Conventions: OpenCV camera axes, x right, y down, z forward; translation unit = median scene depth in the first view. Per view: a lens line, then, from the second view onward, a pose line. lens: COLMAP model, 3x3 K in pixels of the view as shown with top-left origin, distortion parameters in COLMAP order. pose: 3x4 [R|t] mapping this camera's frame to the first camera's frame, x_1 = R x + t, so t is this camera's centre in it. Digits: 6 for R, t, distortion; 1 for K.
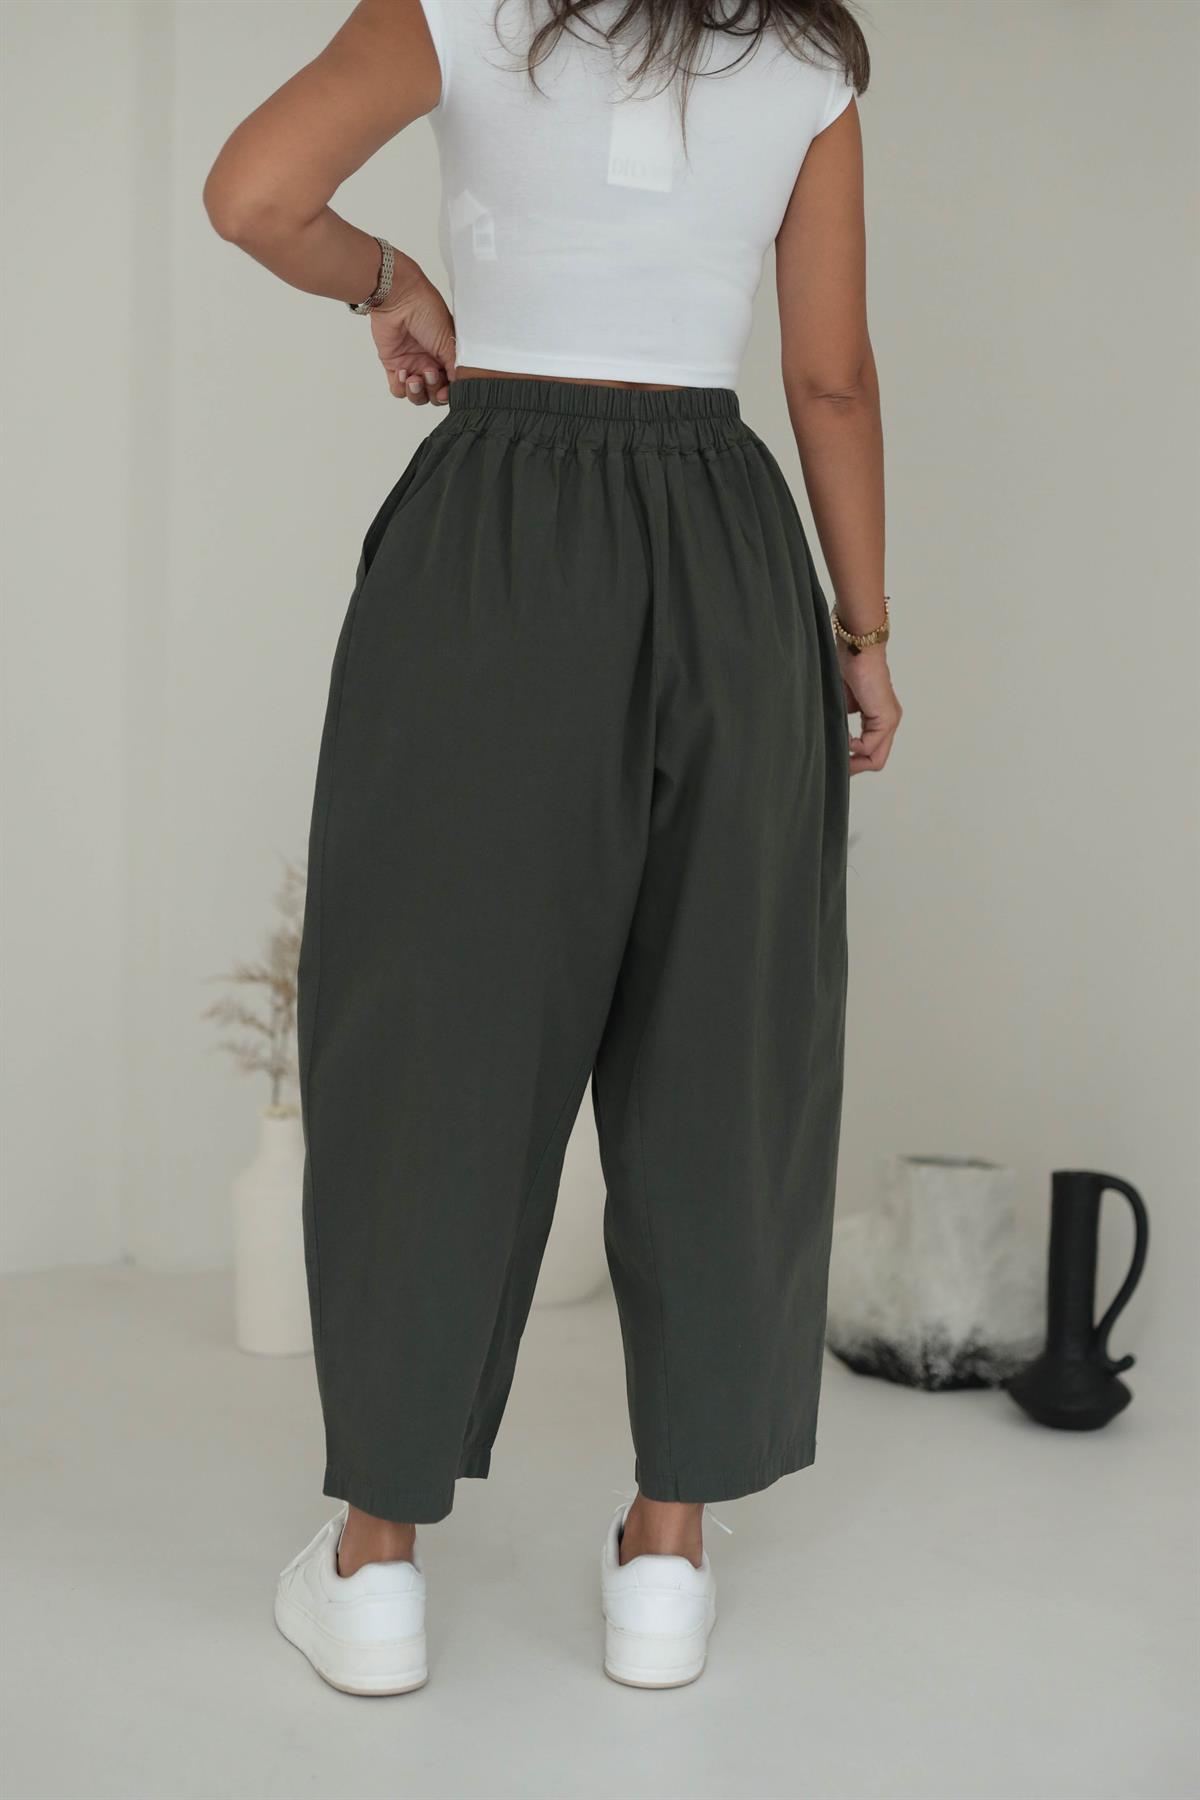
lens RADIAL K [[2665.9, 0, 600.0], [0, 2665.9, 900.0], [0, 0, 1]] dist [0.044679, 0.051363]
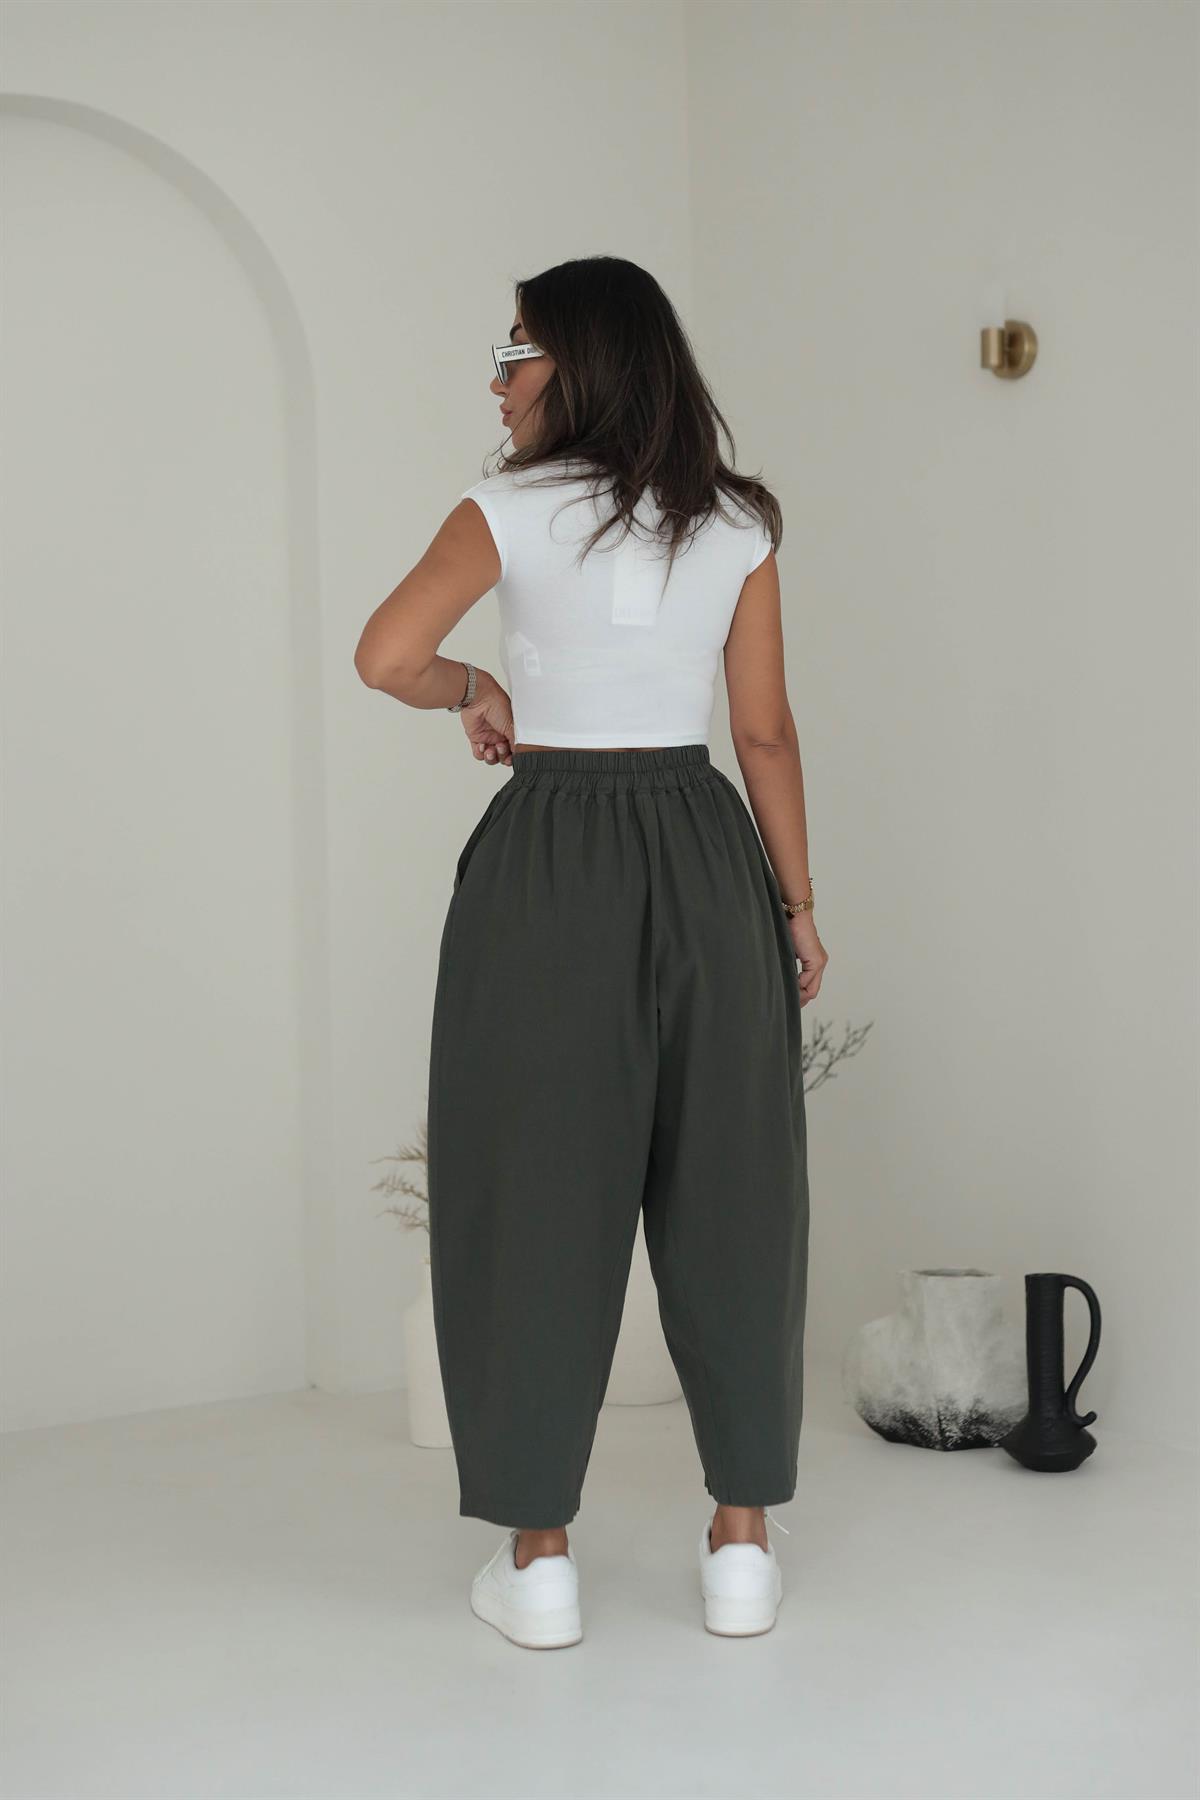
lens RADIAL K [[2533.0, 0, 600.0], [0, 2533.0, 900.0], [0, 0, 1]] dist [-0.124967, -0.008316]
pose [[0.996843, -0.055224, -0.057048, 0.070657], [0.051231, 0.996284, -0.069230, -0.010377], [0.060659, 0.066089, 0.995968, -0.411994]]
